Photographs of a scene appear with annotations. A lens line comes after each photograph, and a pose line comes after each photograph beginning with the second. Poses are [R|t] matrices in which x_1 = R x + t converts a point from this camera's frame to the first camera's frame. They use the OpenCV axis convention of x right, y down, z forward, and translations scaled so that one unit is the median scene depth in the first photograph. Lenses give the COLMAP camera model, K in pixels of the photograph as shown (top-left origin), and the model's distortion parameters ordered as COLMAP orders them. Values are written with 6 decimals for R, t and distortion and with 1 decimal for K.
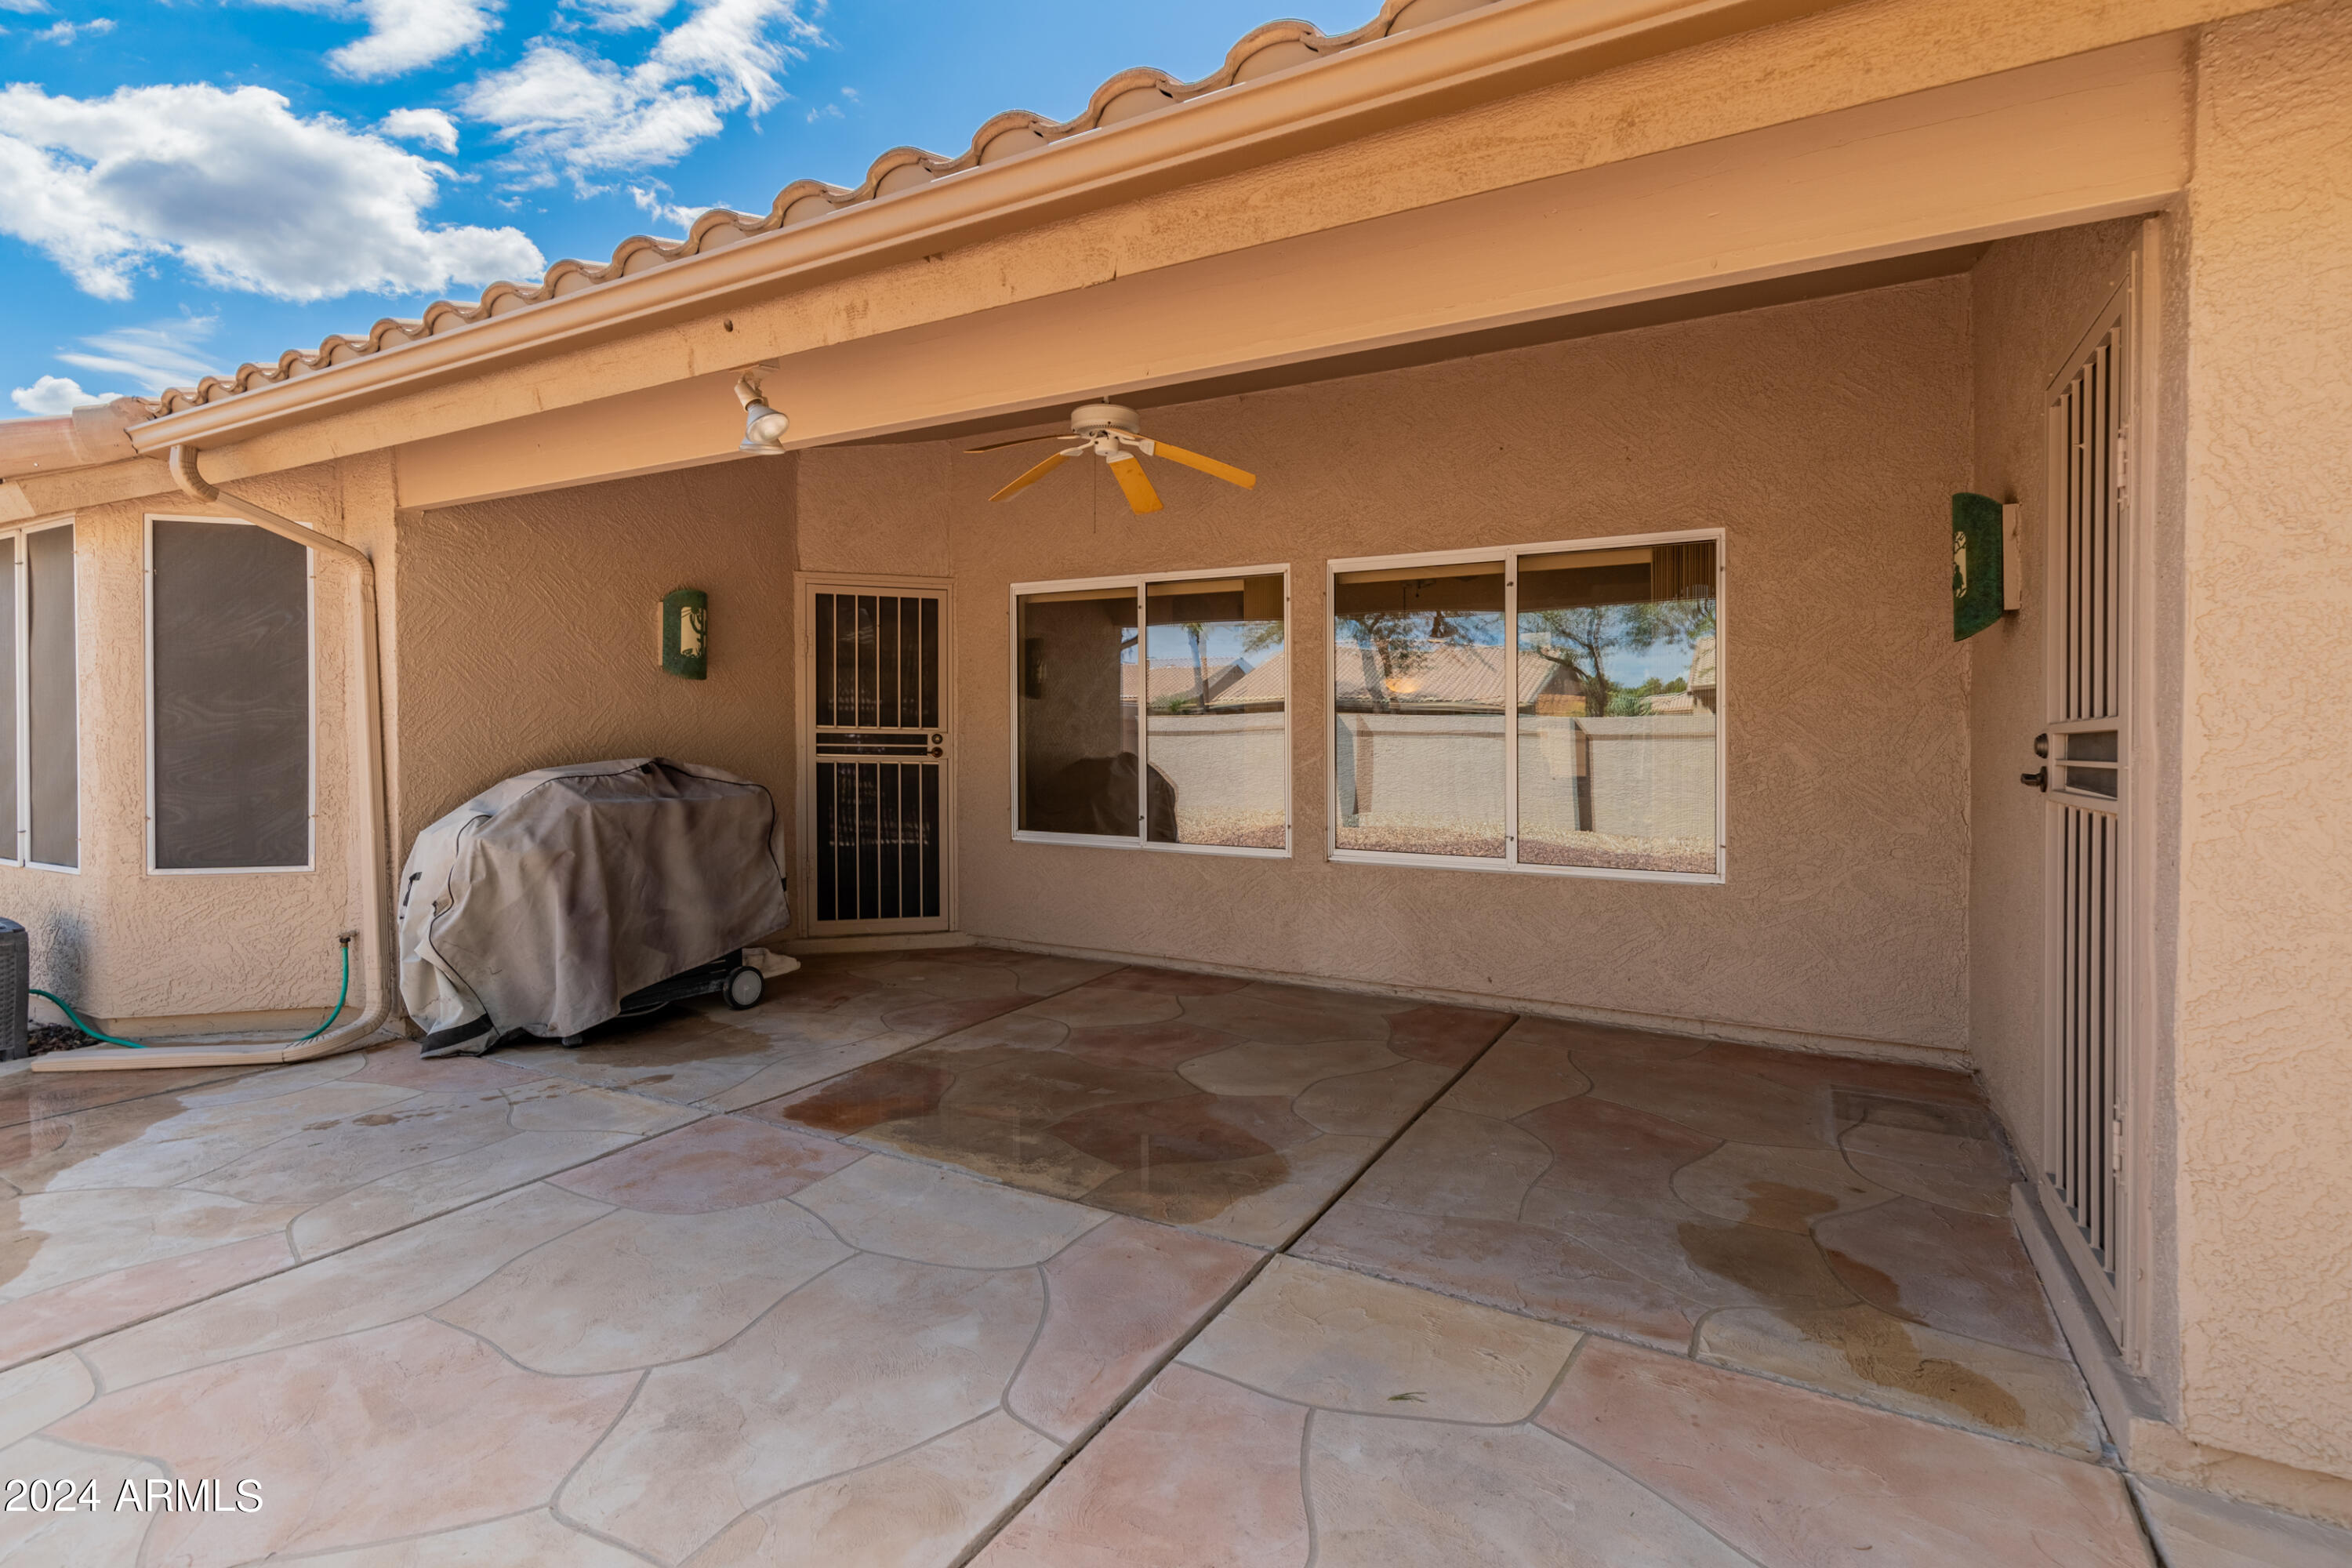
lens RADIAL K [[1103.9, 0, 1178.4], [0, 1103.9, 767.2], [0, 0, 1]] dist [0.013998, -0.003420]
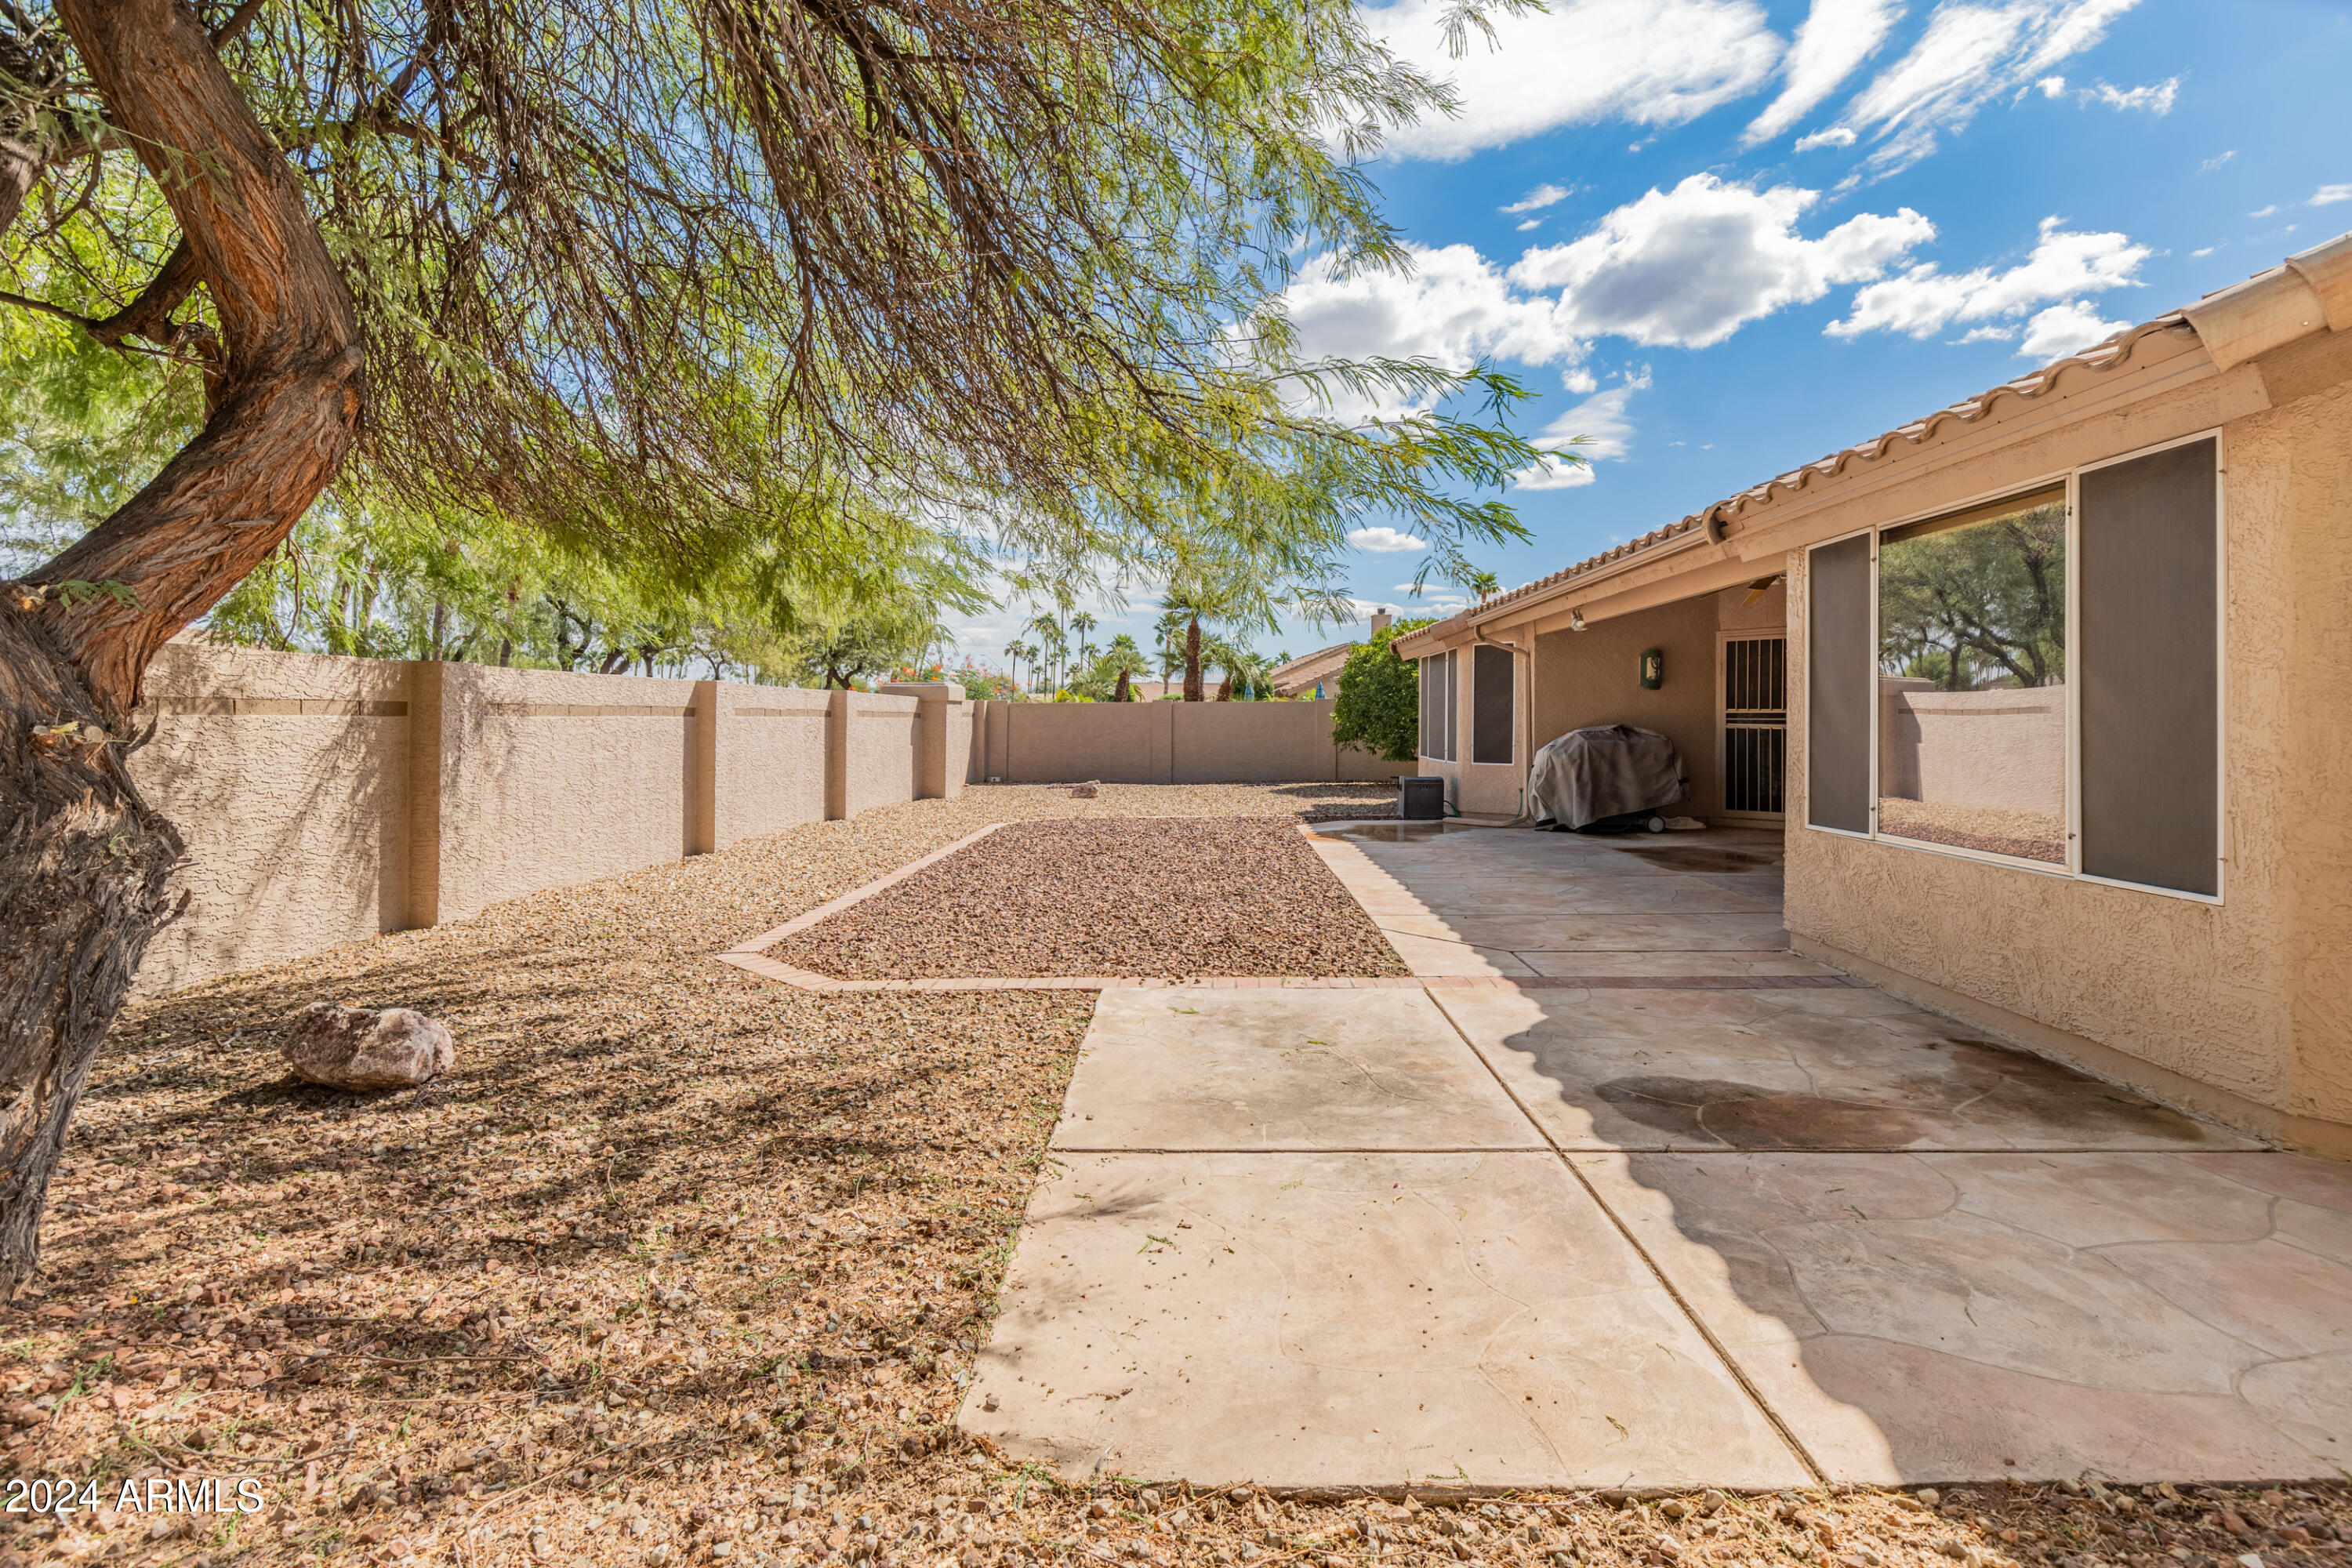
lens RADIAL K [[1103.9, 0, 1178.7], [0, 1103.9, 761.3], [0, 0, 1]] dist [0.013998, -0.003420]
pose [[0.445171, 0.015092, -0.895318, 1.319216], [-0.017268, 0.999817, 0.008267, 0.072161], [0.895279, 0.011780, 0.445350, -0.979928]]
